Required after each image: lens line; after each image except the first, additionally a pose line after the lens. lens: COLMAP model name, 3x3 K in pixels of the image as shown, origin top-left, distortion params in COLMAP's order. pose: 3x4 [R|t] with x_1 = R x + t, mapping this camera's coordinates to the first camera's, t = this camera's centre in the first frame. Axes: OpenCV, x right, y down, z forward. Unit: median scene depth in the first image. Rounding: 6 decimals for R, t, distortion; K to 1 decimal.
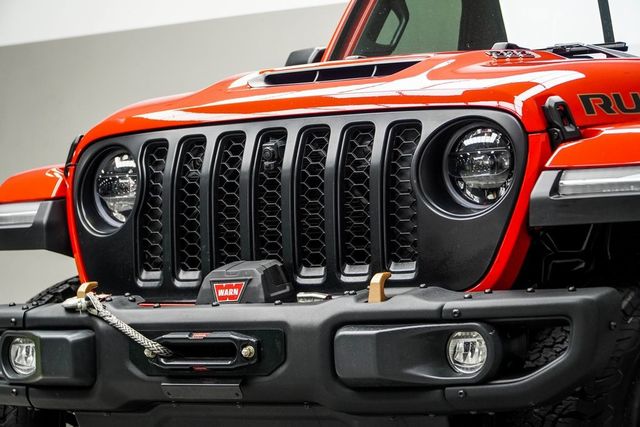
lens RADIAL K [[2292.0, 0, 320.0], [0, 2292.0, 213.5], [0, 0, 1]] dist [-0.713522, -0.871742]
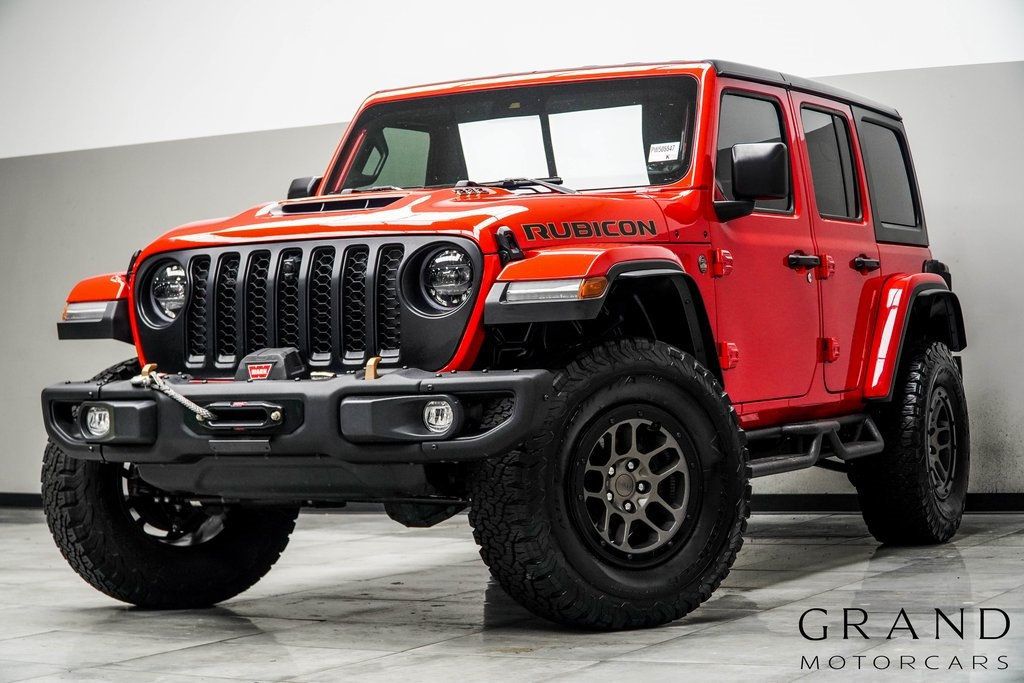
lens RADIAL K [[2215.4, 0, 512.0], [0, 2215.4, 341.5], [0, 0, 1]] dist [-0.247846, -0.373325]
pose [[0.994429, 0.003373, 0.105358, -0.028925], [-0.005561, 0.999775, 0.020486, -0.010414], [-0.105265, -0.020958, 0.994223, -0.295928]]
